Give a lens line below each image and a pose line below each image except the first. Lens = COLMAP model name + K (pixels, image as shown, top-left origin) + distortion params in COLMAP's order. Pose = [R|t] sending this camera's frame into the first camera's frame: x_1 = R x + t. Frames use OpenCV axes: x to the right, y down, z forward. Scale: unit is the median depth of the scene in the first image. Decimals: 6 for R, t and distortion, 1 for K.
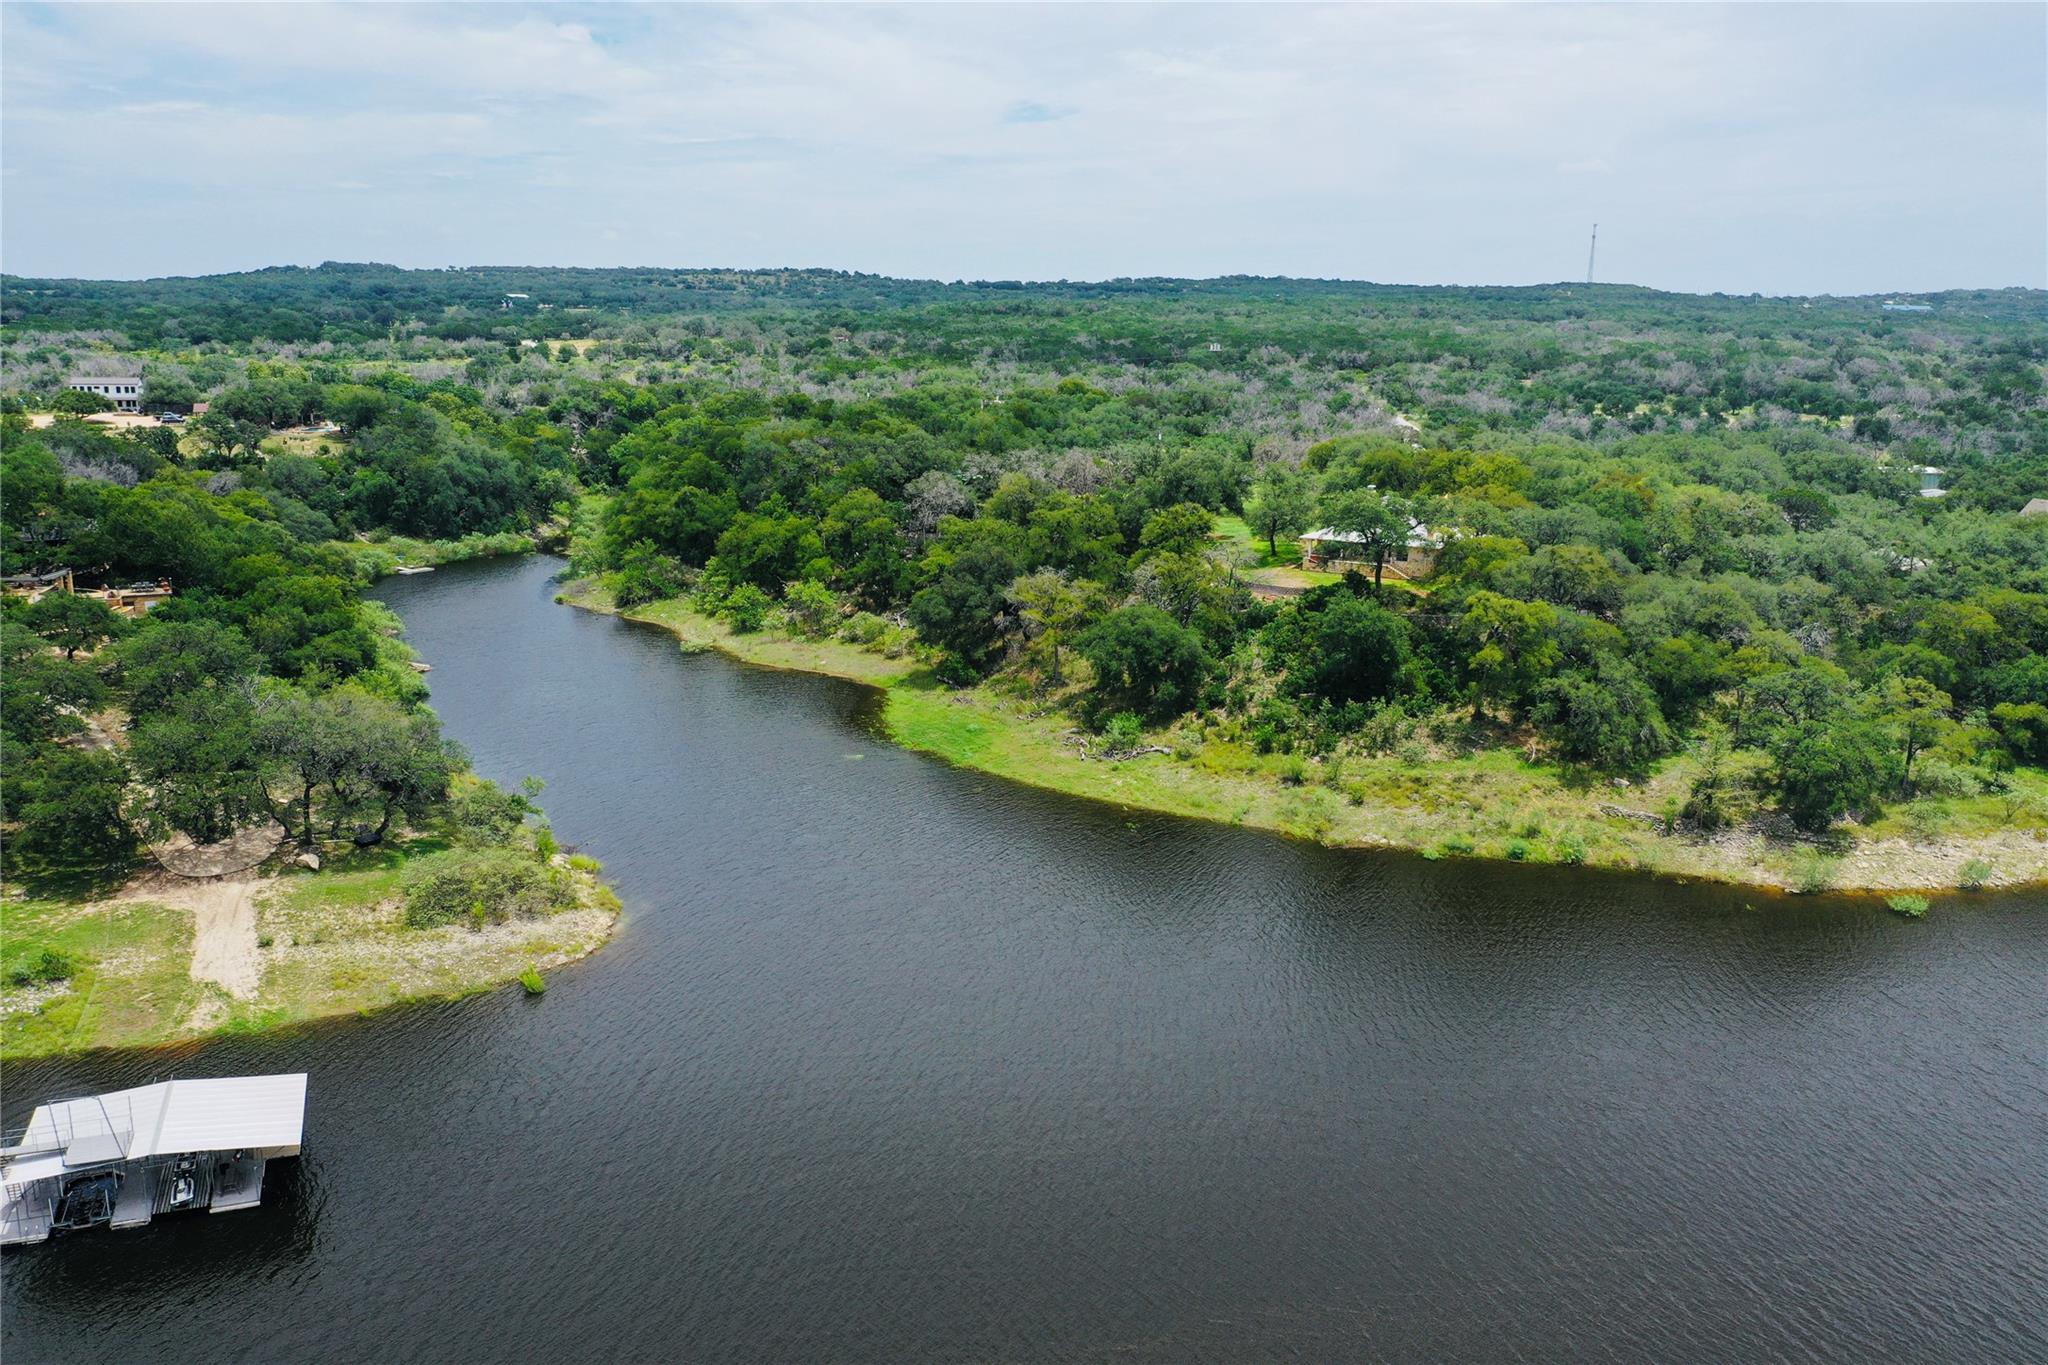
lens RADIAL K [[1623.8, 0, 1022.6], [0, 1623.8, 684.8], [0, 0, 1]] dist [-0.000655, 0.005132]
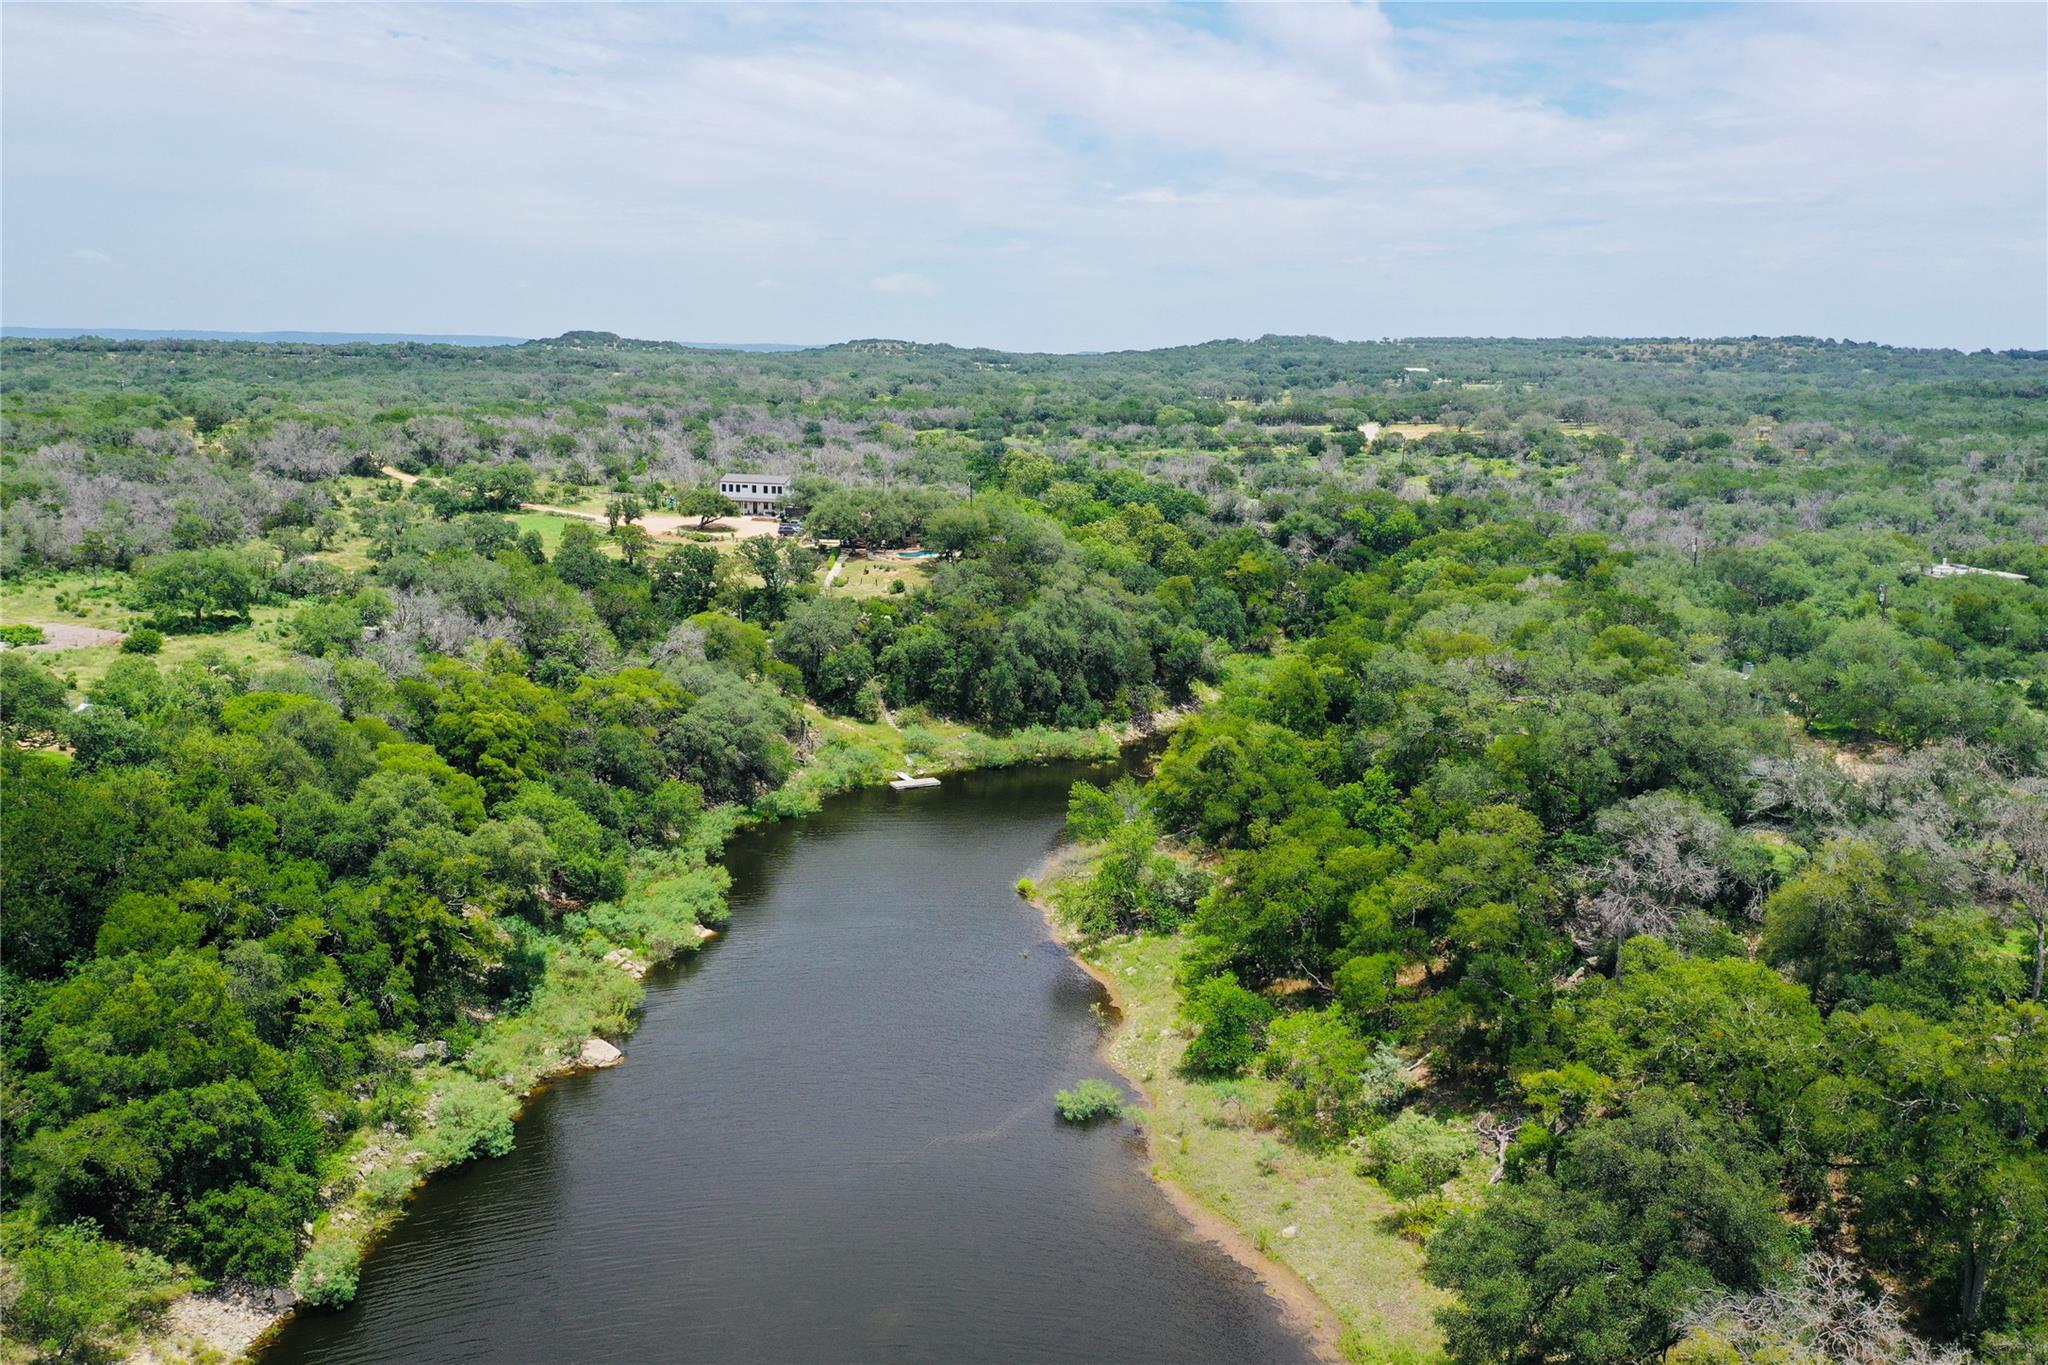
lens RADIAL K [[1623.8, 0, 1022.0], [0, 1623.8, 676.9], [0, 0, 1]] dist [-0.000655, 0.005132]
pose [[0.839065, 0.101079, -0.534559, 0.007897], [-0.125179, 0.992094, -0.008892, -0.033088], [0.529434, 0.074377, 0.845084, 0.126825]]
